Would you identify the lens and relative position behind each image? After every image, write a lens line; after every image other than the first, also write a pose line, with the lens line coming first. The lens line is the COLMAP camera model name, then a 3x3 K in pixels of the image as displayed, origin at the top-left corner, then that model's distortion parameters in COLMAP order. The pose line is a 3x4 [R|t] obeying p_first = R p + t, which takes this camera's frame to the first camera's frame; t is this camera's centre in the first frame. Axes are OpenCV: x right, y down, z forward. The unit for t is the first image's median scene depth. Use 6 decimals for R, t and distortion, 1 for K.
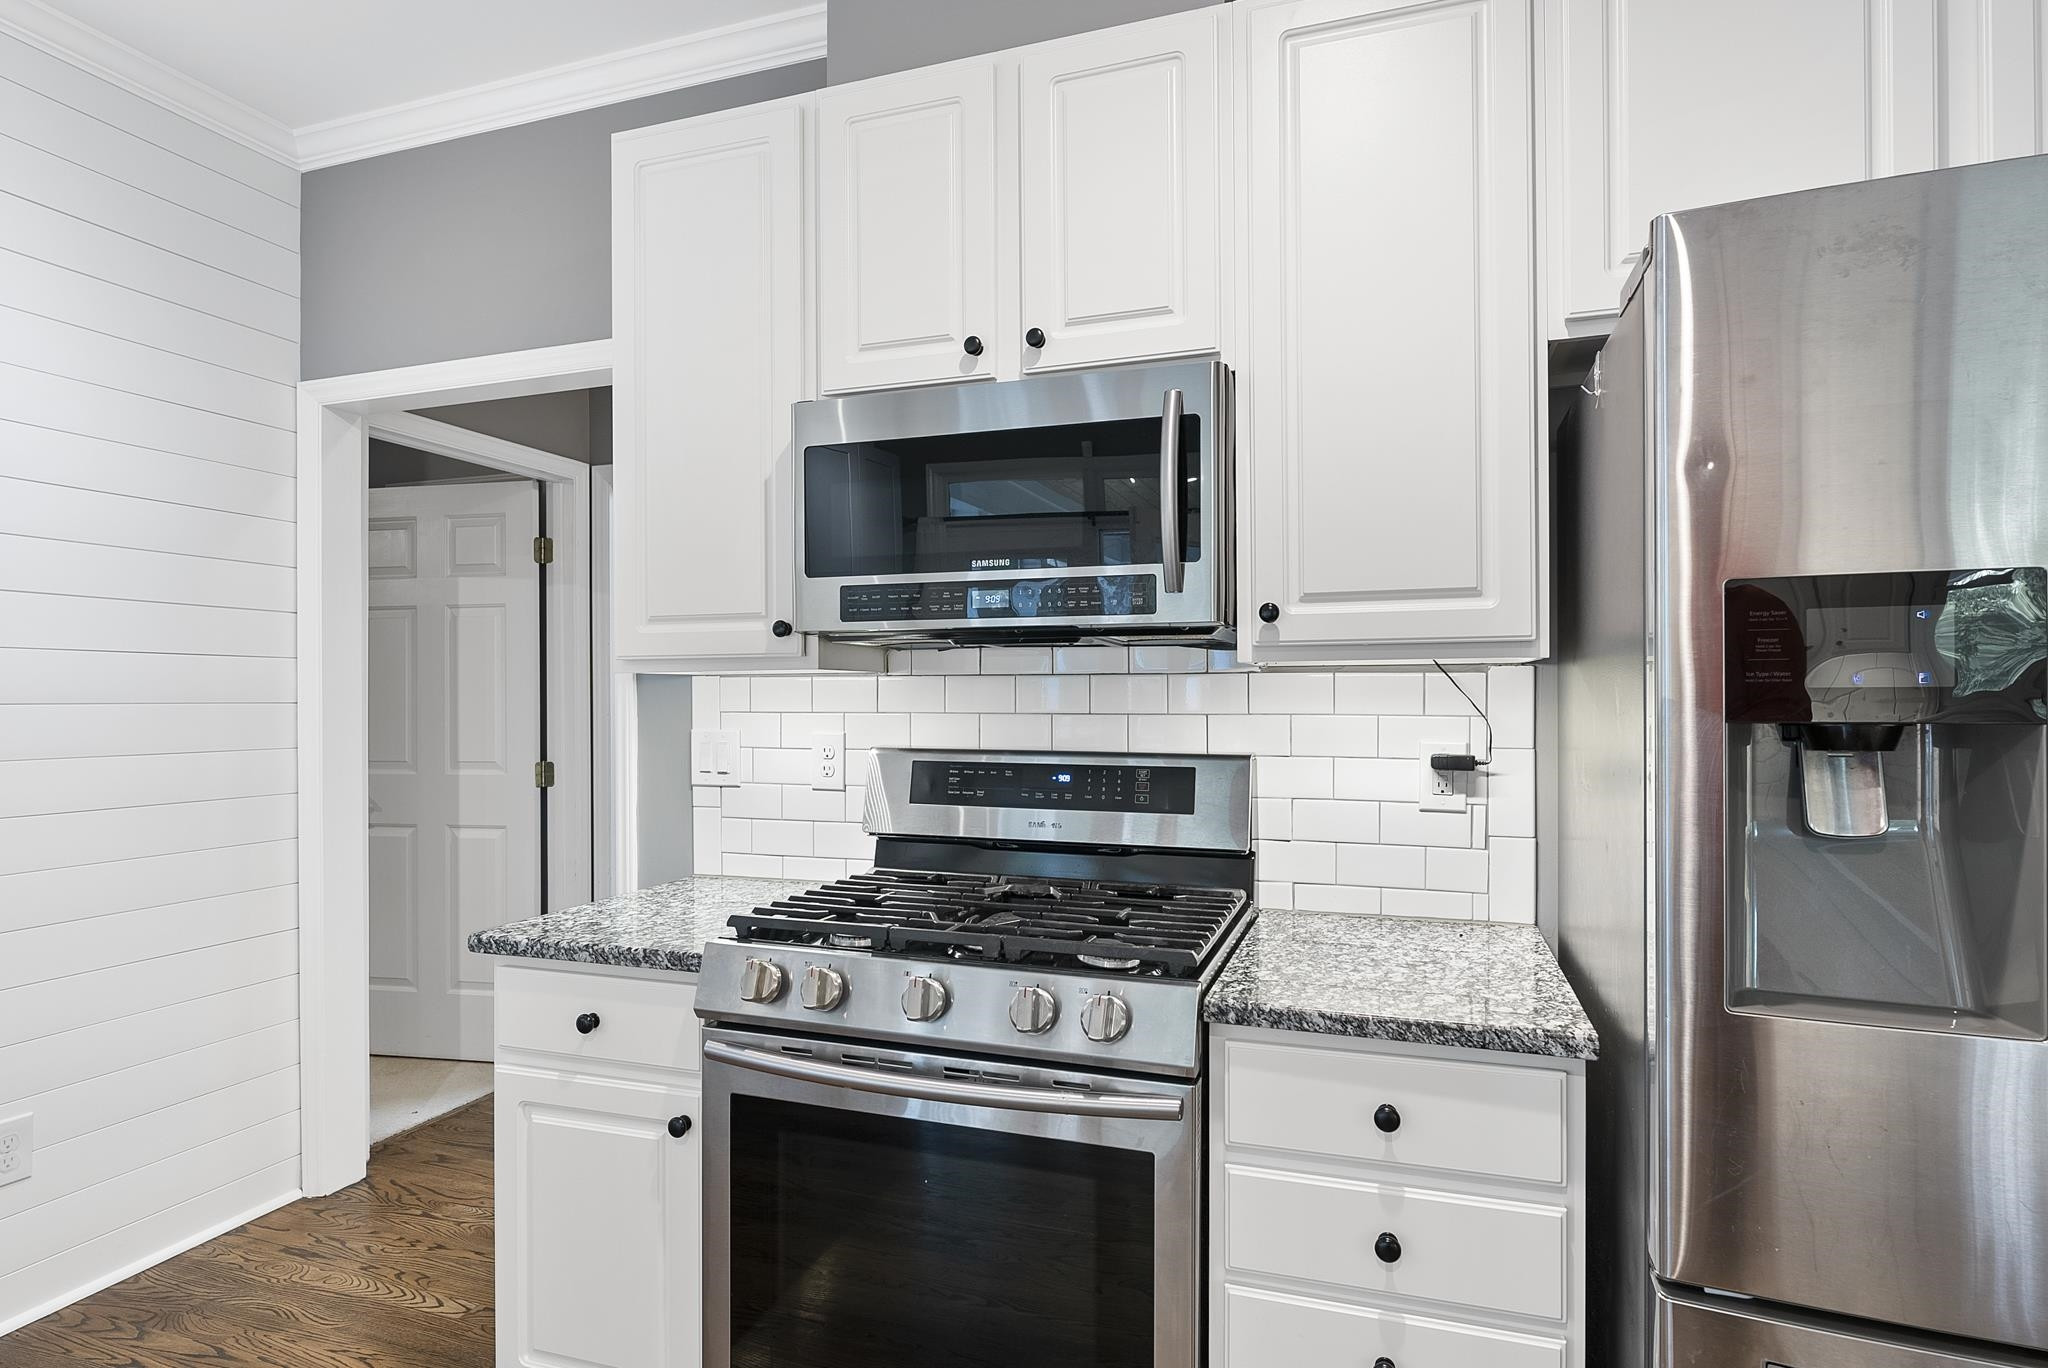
lens RADIAL K [[1158.2, 0, 1013.8], [0, 1158.2, 680.0], [0, 0, 1]] dist [-0.001309, -0.001618]
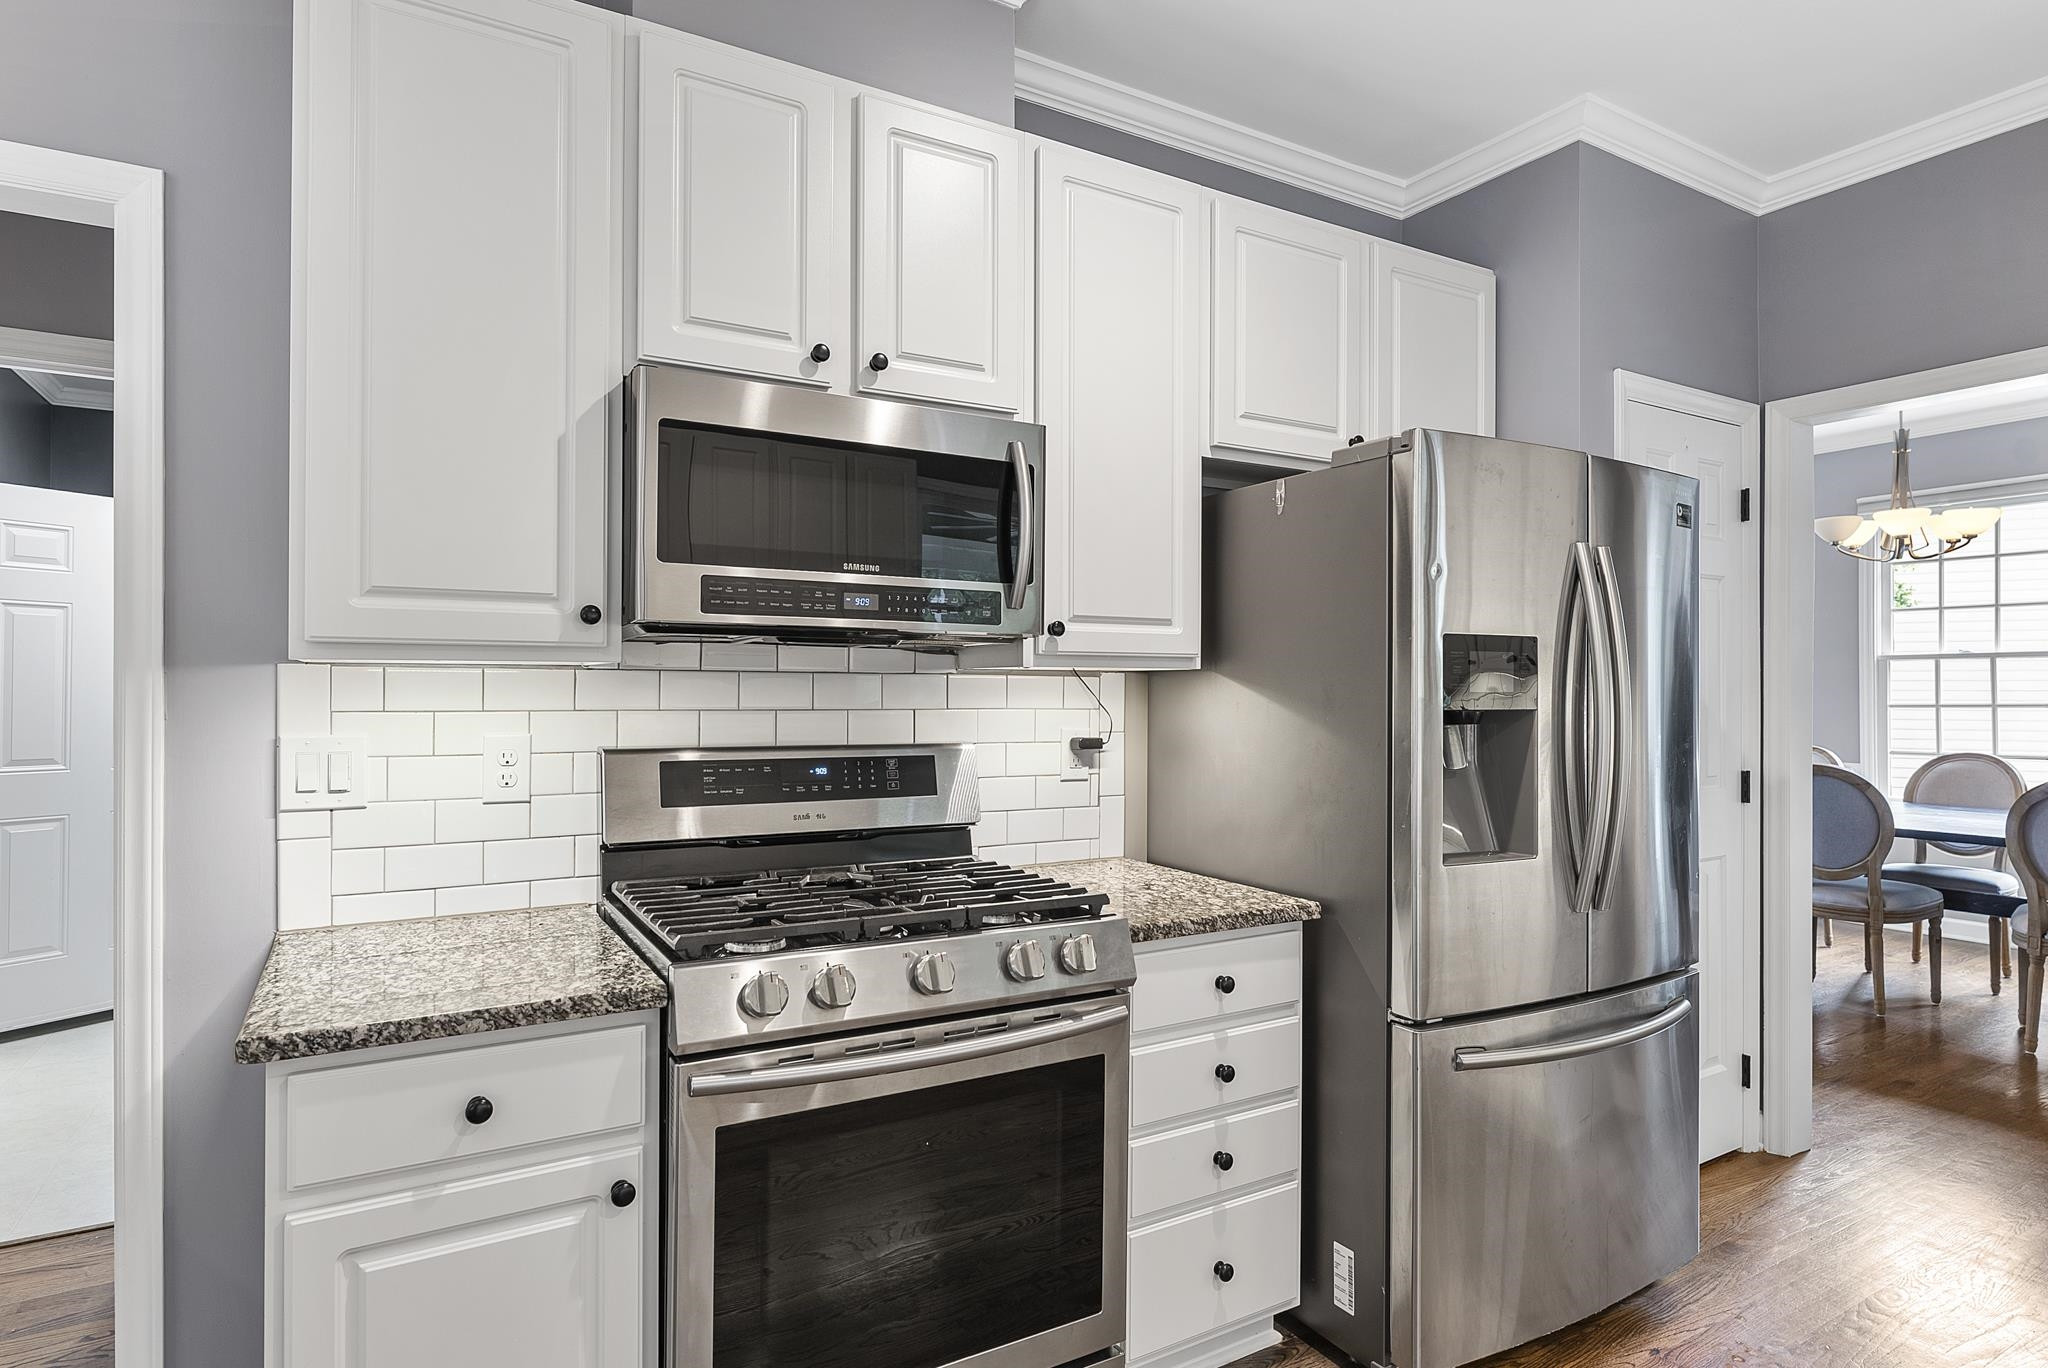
lens RADIAL K [[1079.5, 0, 1018.1], [0, 1079.5, 690.6], [0, 0, 1]] dist [-0.006414, -0.000669]
pose [[0.643174, 0.006735, 0.765691, -0.651291], [-0.013212, 0.999910, 0.002303, 0.006921], [-0.765606, -0.011597, 0.643205, 0.244084]]
